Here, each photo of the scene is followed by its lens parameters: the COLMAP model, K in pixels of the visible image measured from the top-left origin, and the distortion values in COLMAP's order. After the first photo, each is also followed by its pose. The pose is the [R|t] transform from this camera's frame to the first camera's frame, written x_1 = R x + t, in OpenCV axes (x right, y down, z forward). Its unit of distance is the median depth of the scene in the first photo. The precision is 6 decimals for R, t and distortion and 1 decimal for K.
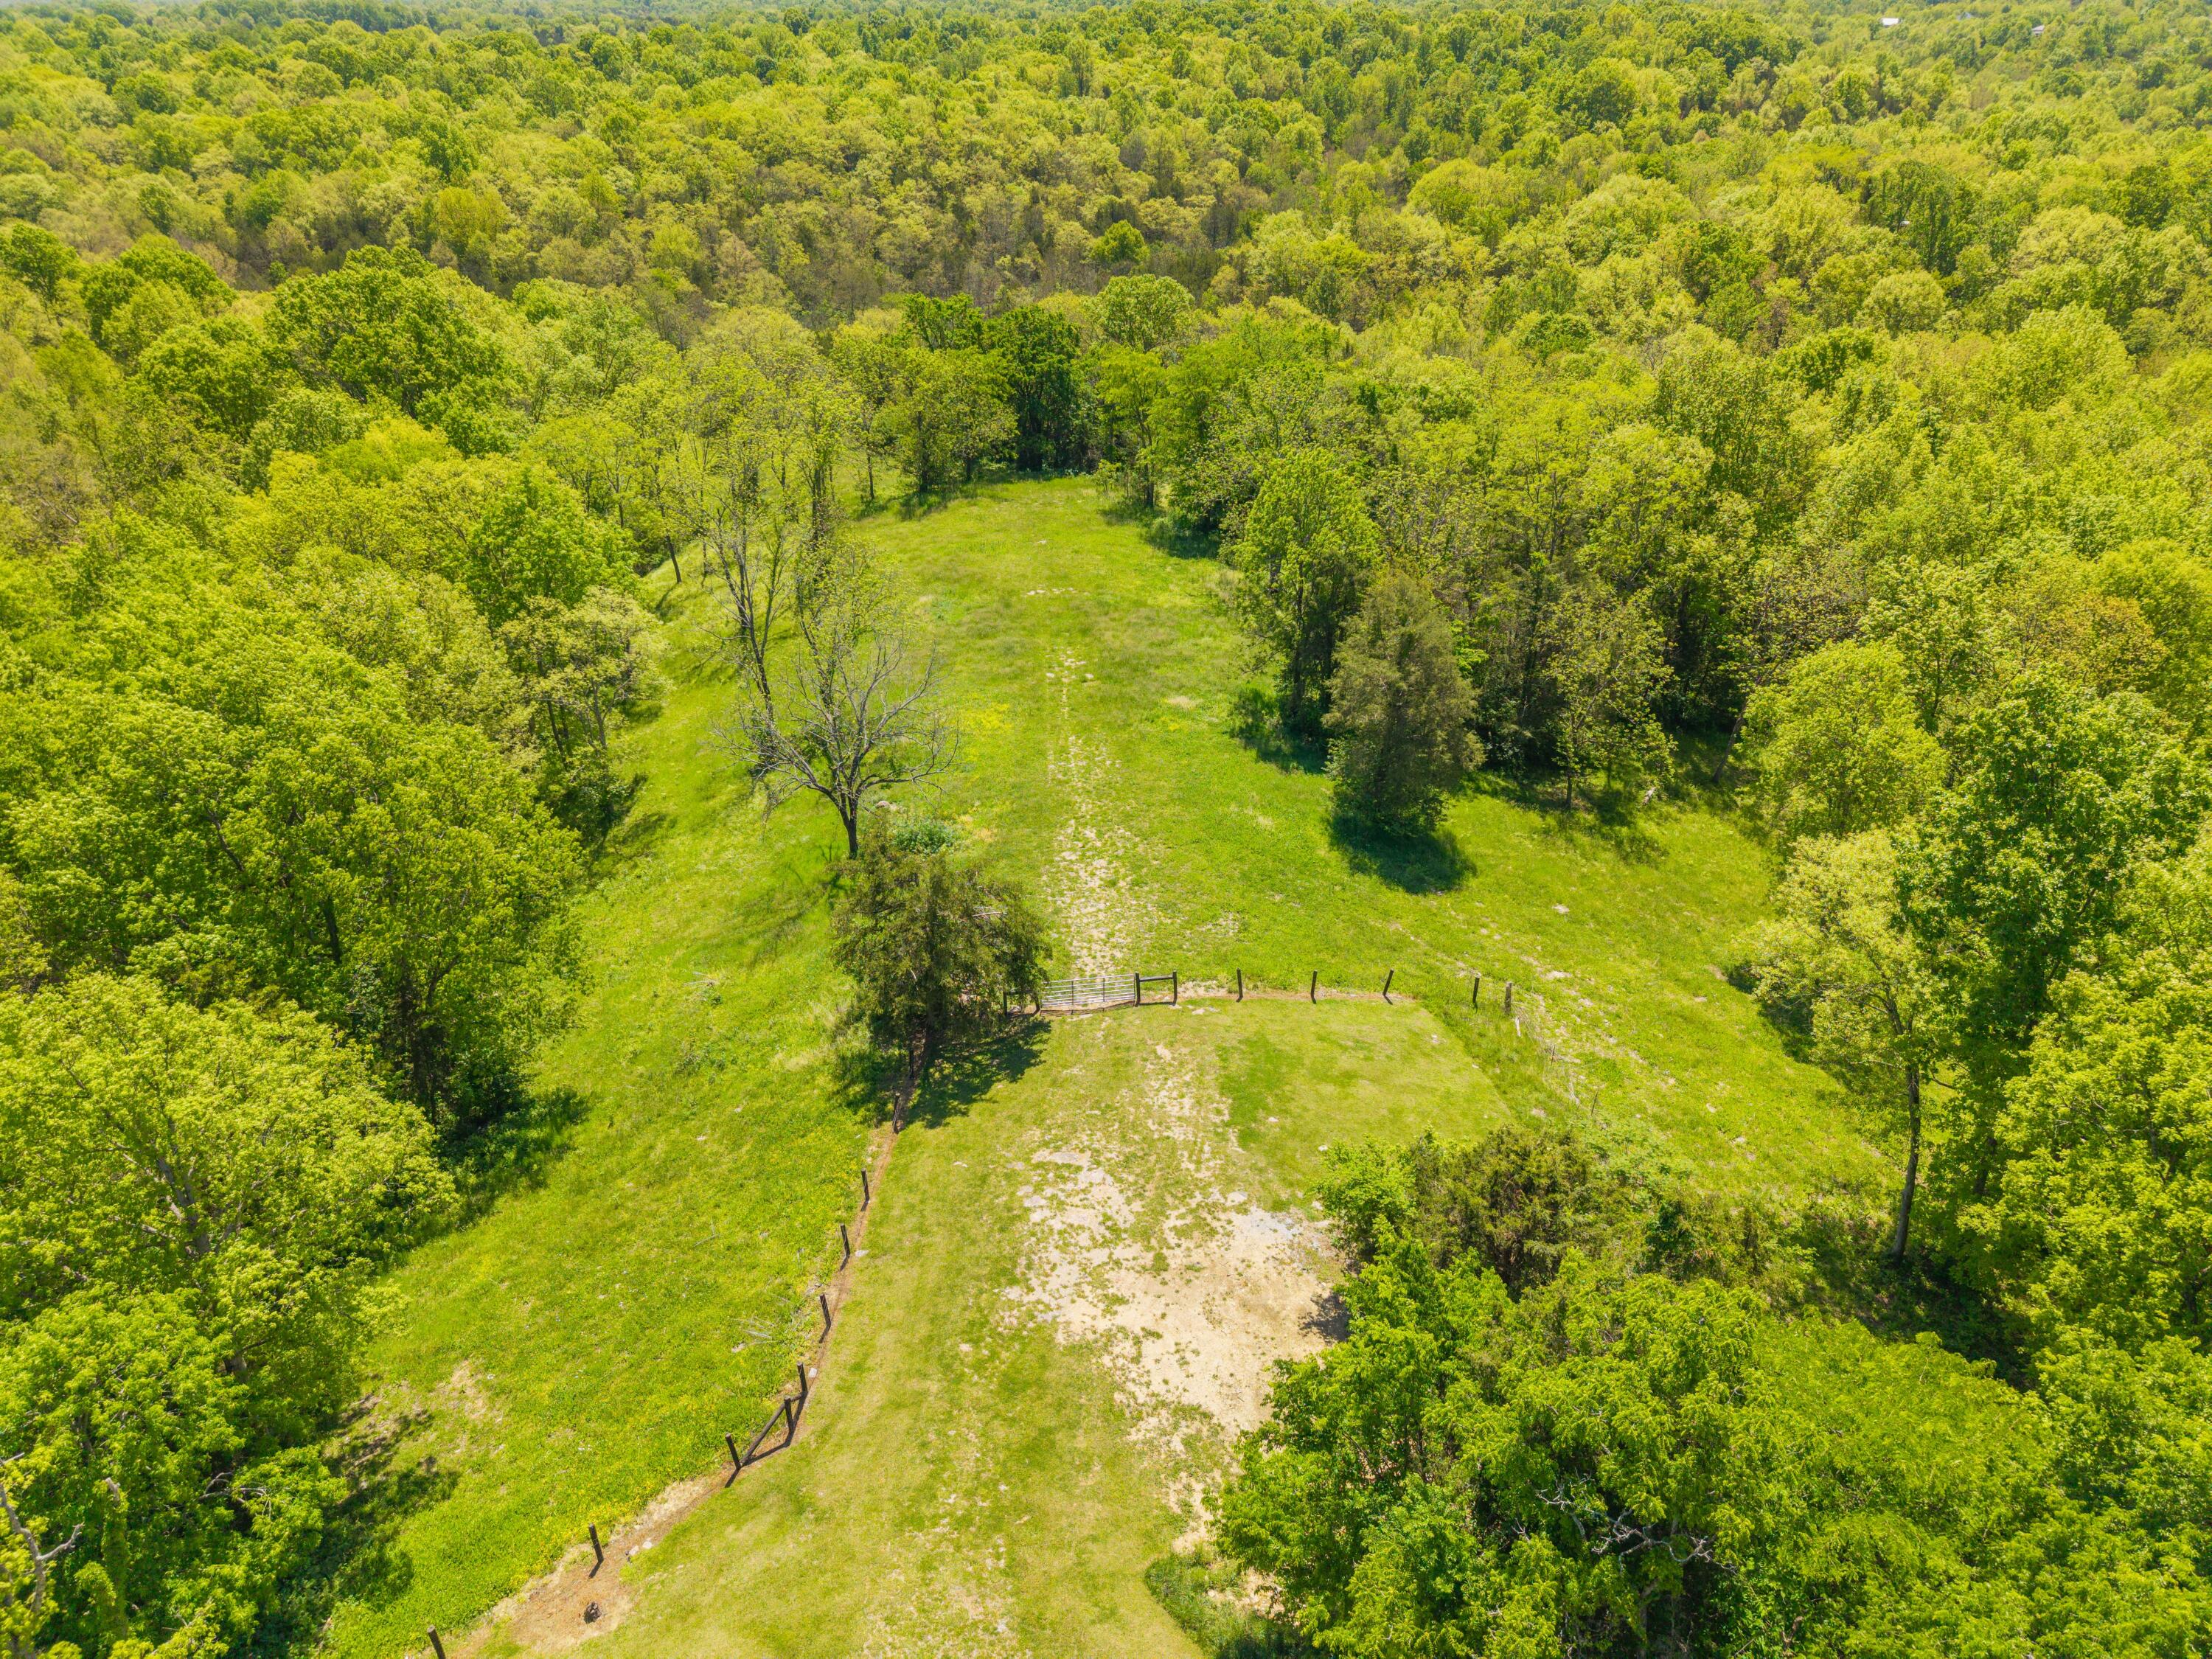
lens RADIAL K [[1500.7, 0, 1107.3], [0, 1500.7, 829.6], [0, 0, 1]] dist [0.001489, -0.004614]
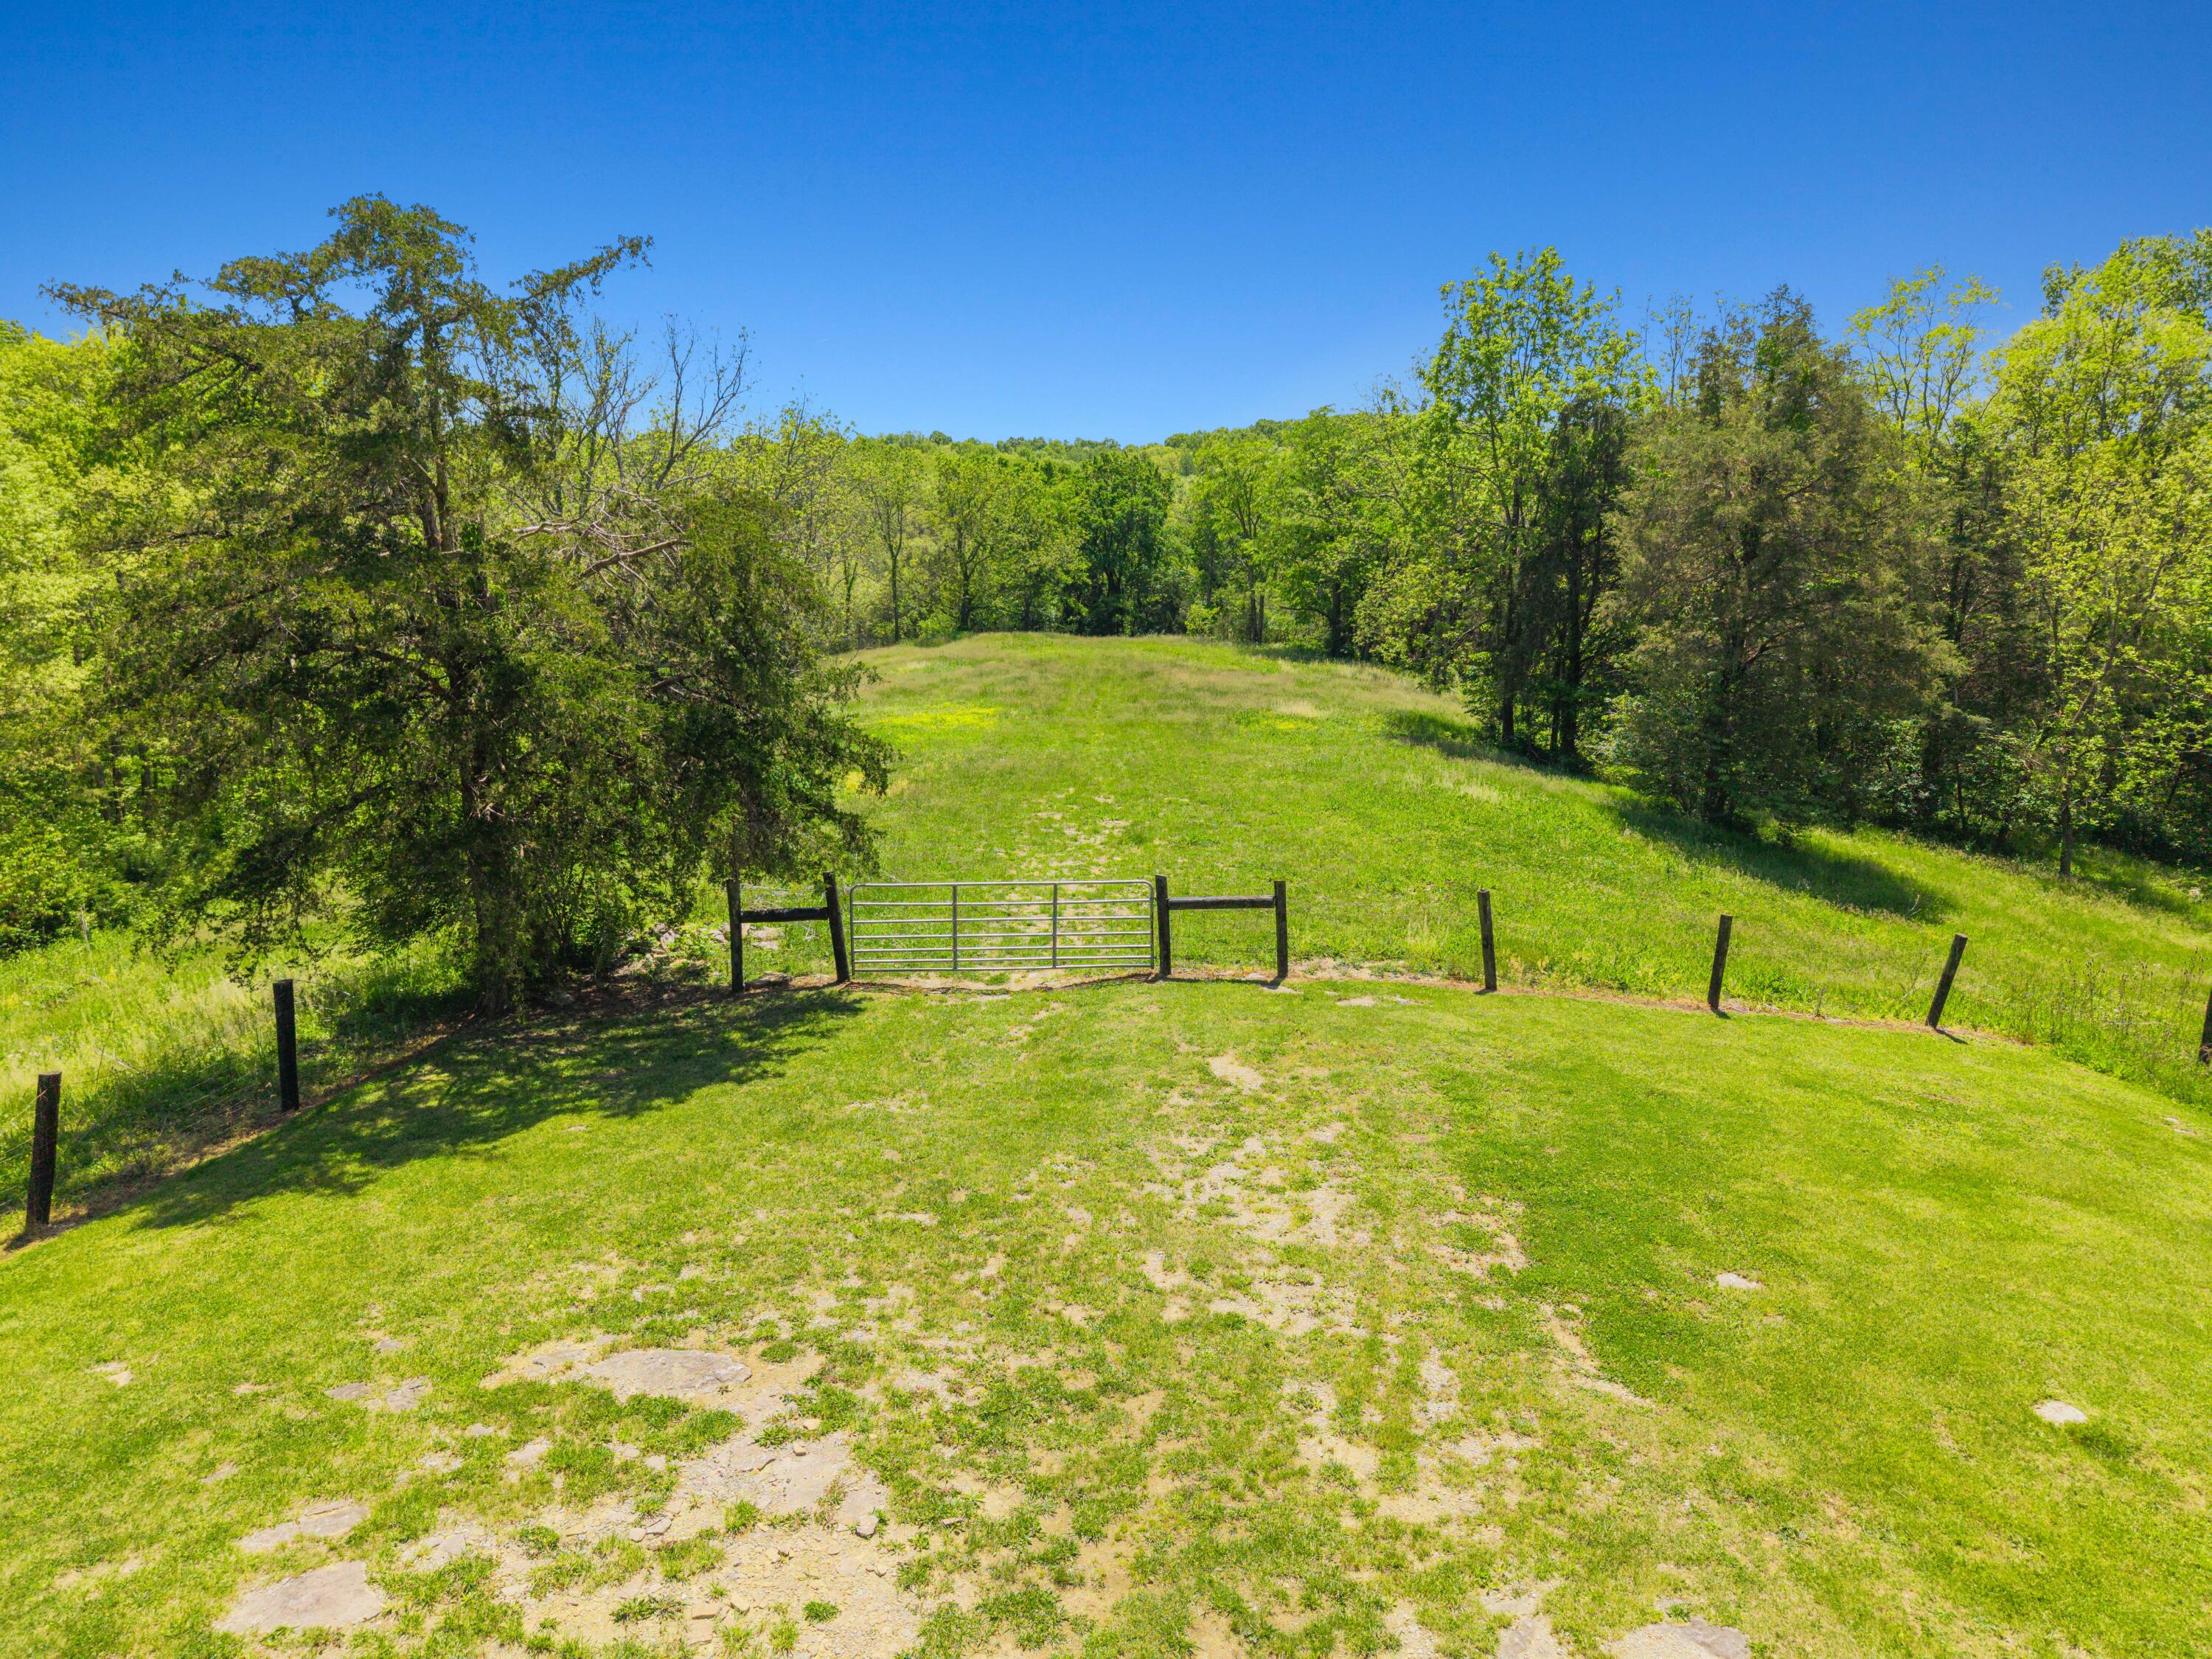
lens RADIAL K [[1500.7, 0, 1105.7], [0, 1500.7, 829.1], [0, 0, 1]] dist [0.001489, -0.004614]
pose [[0.996449, 0.016117, -0.082636, 0.038079], [-0.039663, 0.955628, -0.291893, 0.196893], [0.074265, 0.294134, 0.952875, 0.771047]]
